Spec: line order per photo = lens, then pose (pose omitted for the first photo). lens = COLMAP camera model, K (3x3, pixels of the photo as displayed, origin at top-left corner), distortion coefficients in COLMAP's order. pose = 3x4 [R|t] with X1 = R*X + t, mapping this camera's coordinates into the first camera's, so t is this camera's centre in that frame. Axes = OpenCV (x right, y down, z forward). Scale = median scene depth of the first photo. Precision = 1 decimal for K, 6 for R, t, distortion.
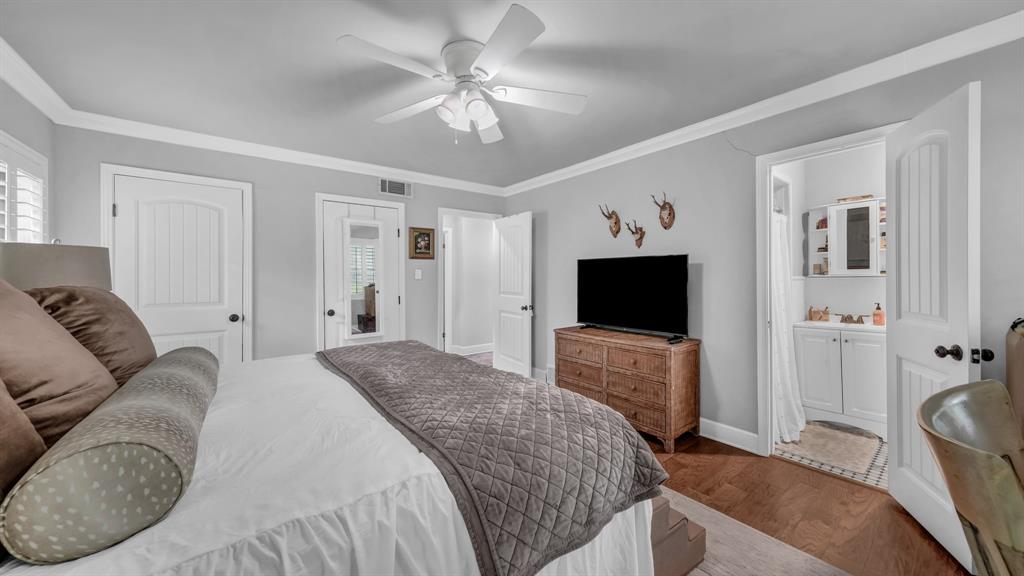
lens RADIAL K [[354.1, 0, 510.2], [0, 354.1, 282.5], [0, 0, 1]] dist [0.000174, 0.002555]
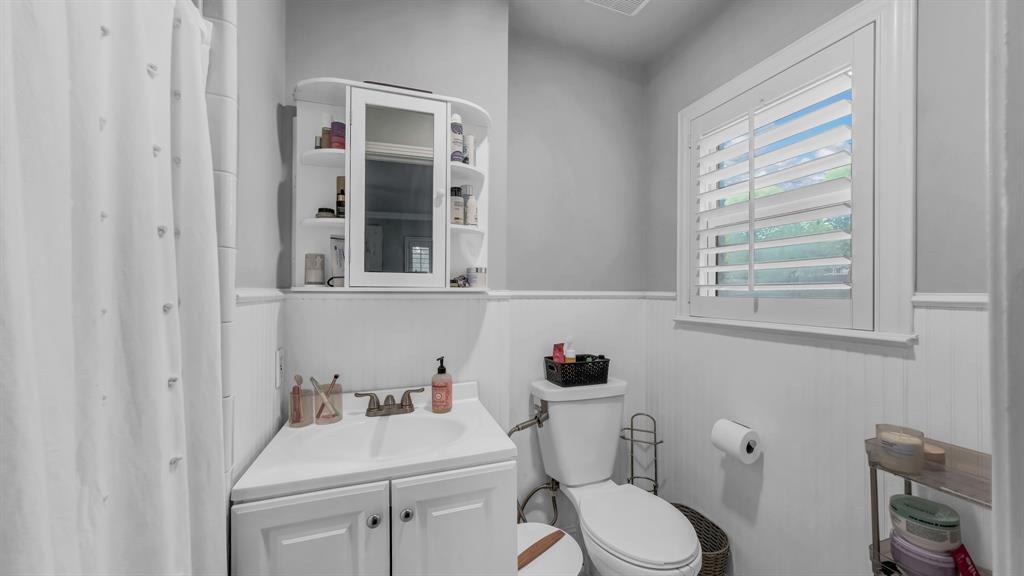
lens RADIAL K [[354.1, 0, 507.3], [0, 354.1, 287.7], [0, 0, 1]] dist [0.000174, 0.002555]
pose [[0.307938, 0.013027, 0.951317, 0.613544], [-0.007244, 0.999909, -0.011347, -0.017581], [-0.951379, -0.003397, 0.308004, 0.736944]]
